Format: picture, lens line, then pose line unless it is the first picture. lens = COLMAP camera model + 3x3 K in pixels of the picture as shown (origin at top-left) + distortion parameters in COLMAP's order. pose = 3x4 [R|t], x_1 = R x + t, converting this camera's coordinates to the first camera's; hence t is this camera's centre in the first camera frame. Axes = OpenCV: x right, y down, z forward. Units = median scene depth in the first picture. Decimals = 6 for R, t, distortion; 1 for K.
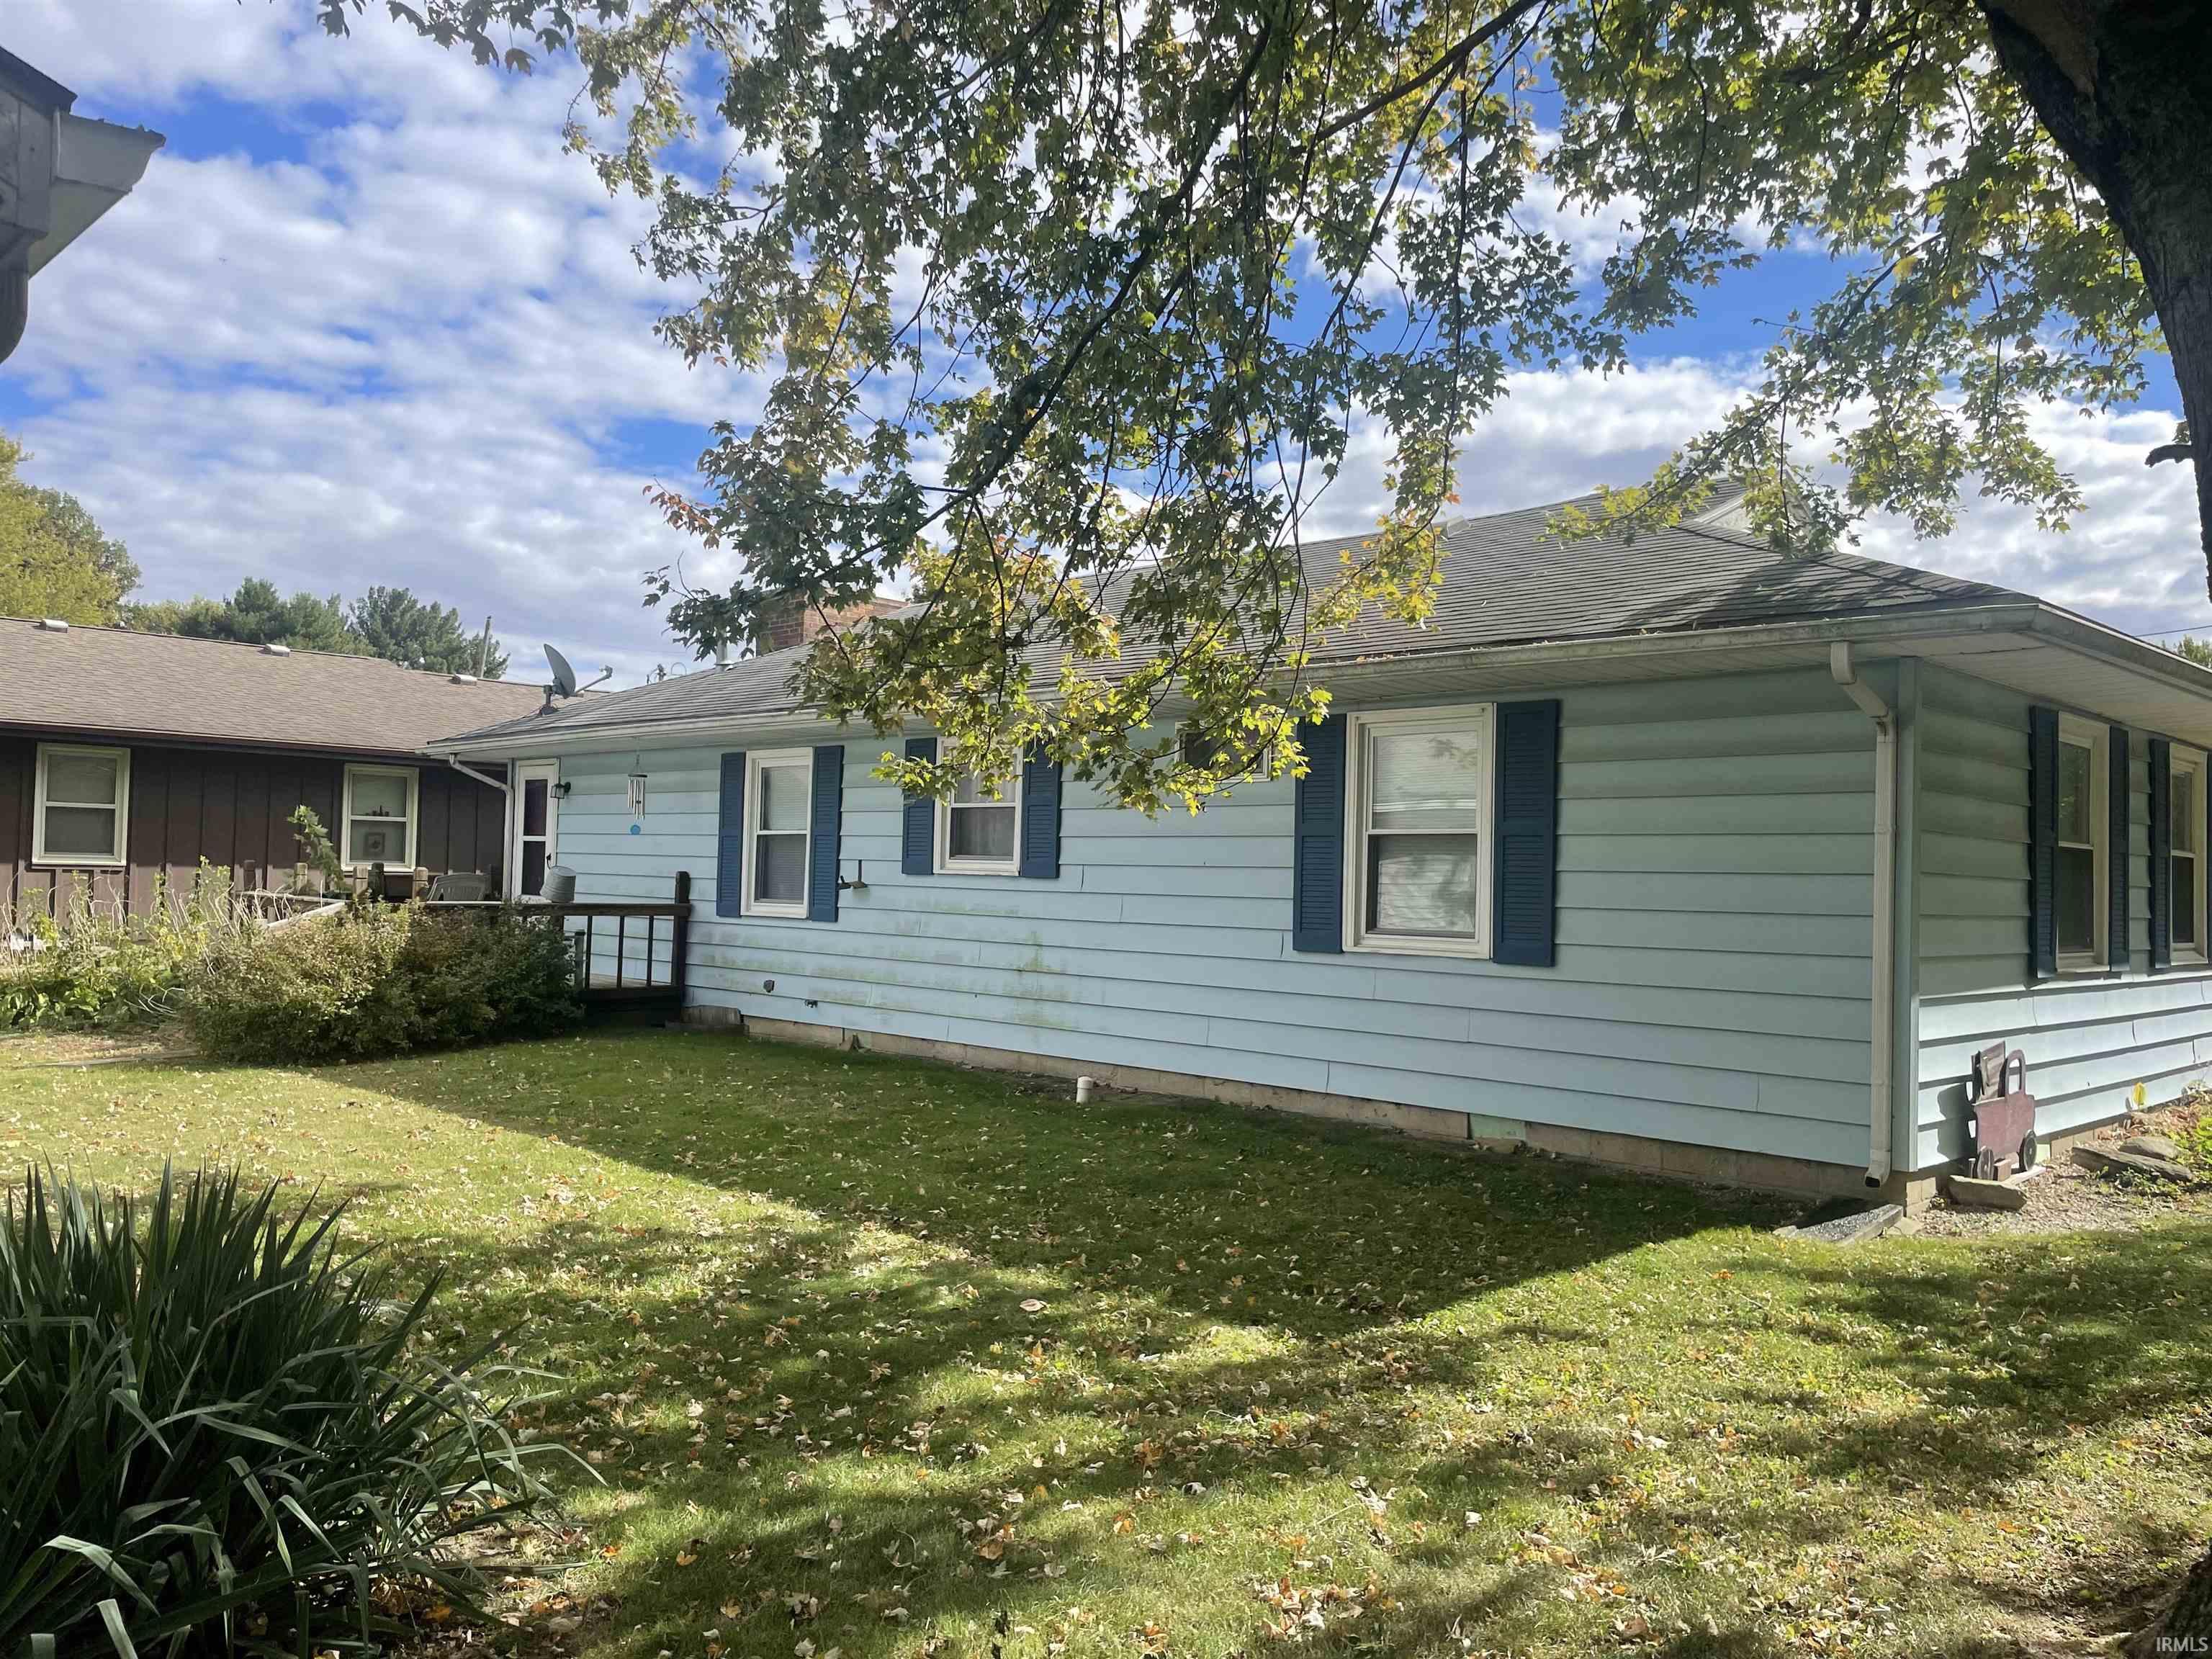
lens RADIAL K [[1686.7, 0, 1107.0], [0, 1686.7, 828.9], [0, 0, 1]] dist [0.005467, -0.000158]
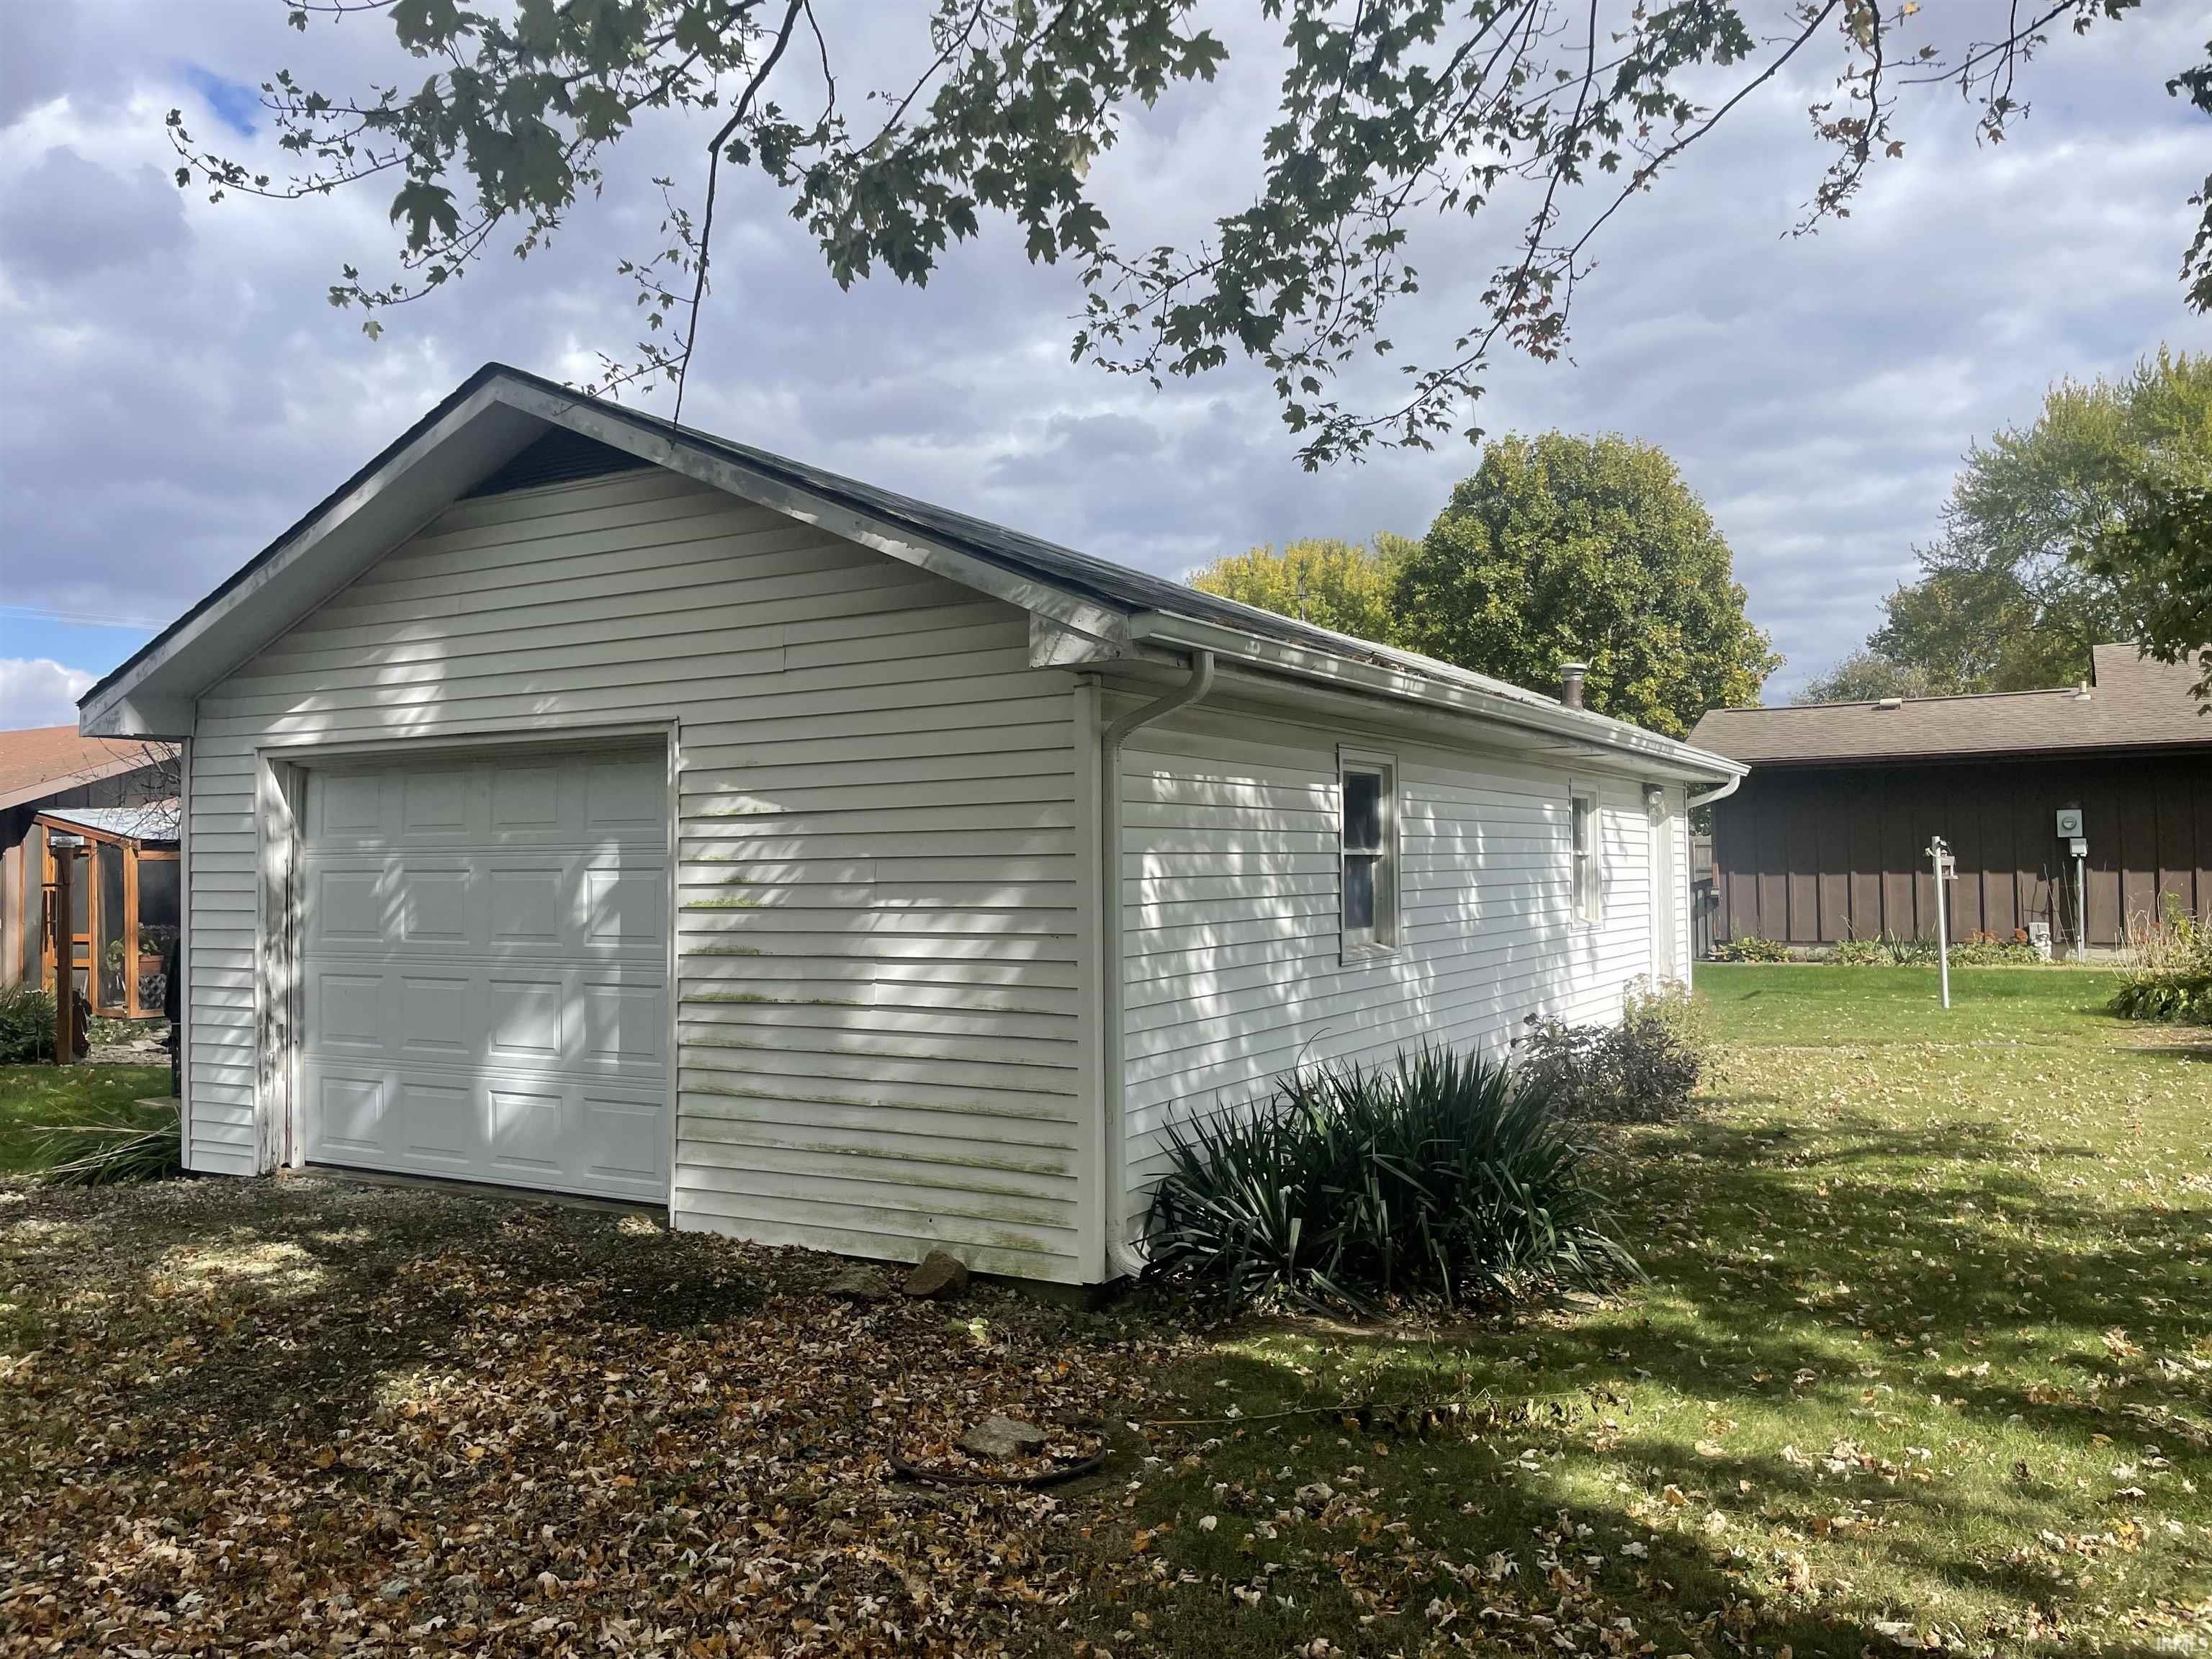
lens RADIAL K [[1686.7, 0, 1106.6], [0, 1686.7, 827.5], [0, 0, 1]] dist [0.005467, -0.000158]
pose [[0.264003, -0.048214, -0.963316, 1.009604], [0.047581, 0.998185, -0.036919, -0.006384], [0.963348, -0.036089, 0.265817, 0.091286]]
